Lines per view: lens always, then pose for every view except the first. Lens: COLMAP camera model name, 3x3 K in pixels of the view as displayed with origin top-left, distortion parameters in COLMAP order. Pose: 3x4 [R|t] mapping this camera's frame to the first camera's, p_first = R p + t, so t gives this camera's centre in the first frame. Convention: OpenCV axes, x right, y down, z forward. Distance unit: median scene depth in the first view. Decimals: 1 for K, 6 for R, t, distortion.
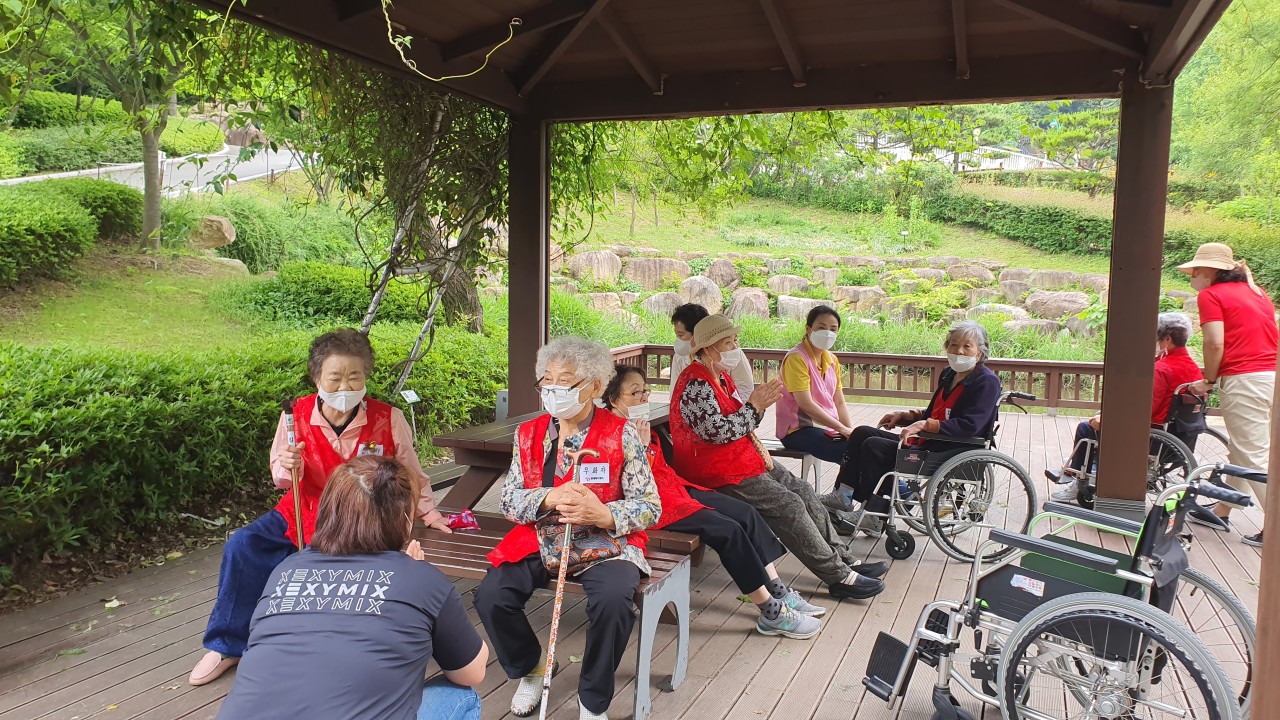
lens RADIAL K [[991.2, 0, 604.5], [0, 991.2, 392.1], [0, 0, 1]] dist [0.019305, -0.016025]
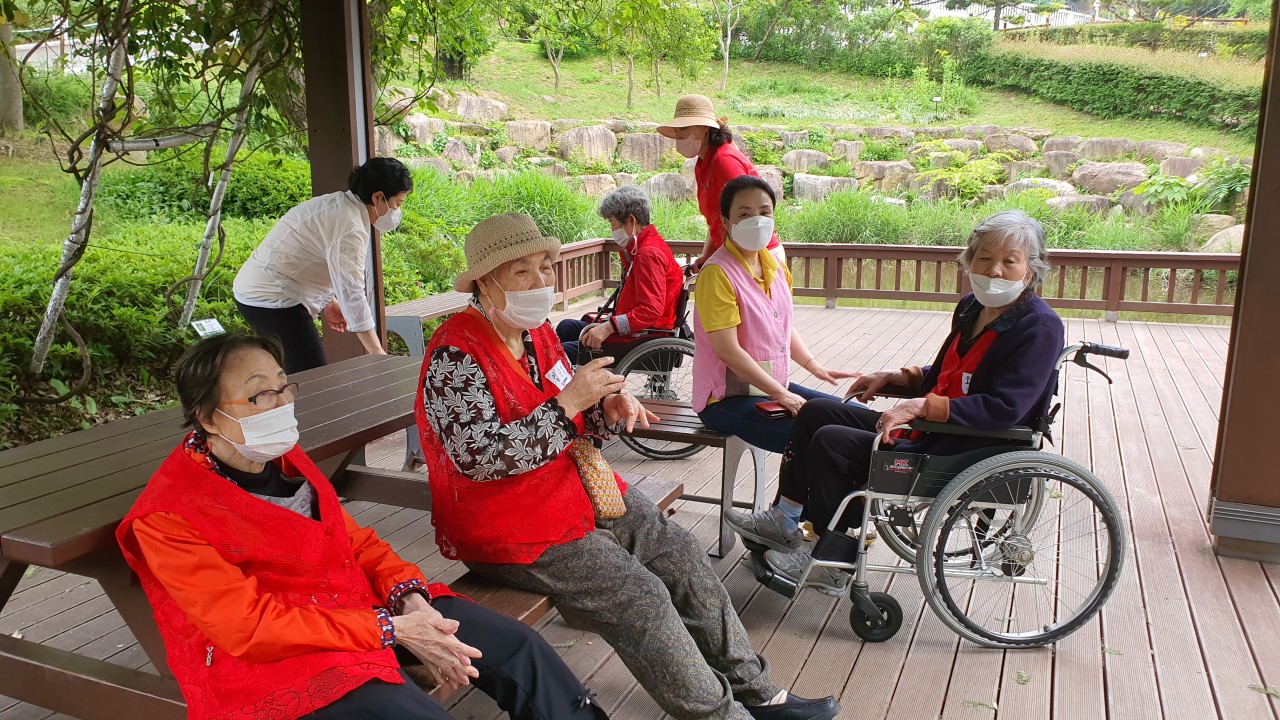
lens RADIAL K [[991.2, 0, 623.7], [0, 991.2, 381.3], [0, 0, 1]] dist [0.019305, -0.016025]
pose [[0.999752, -0.016434, -0.015050, 0.038783], [0.017927, 0.994299, 0.105114, -0.009550], [0.013237, -0.105358, 0.994346, 0.106202]]
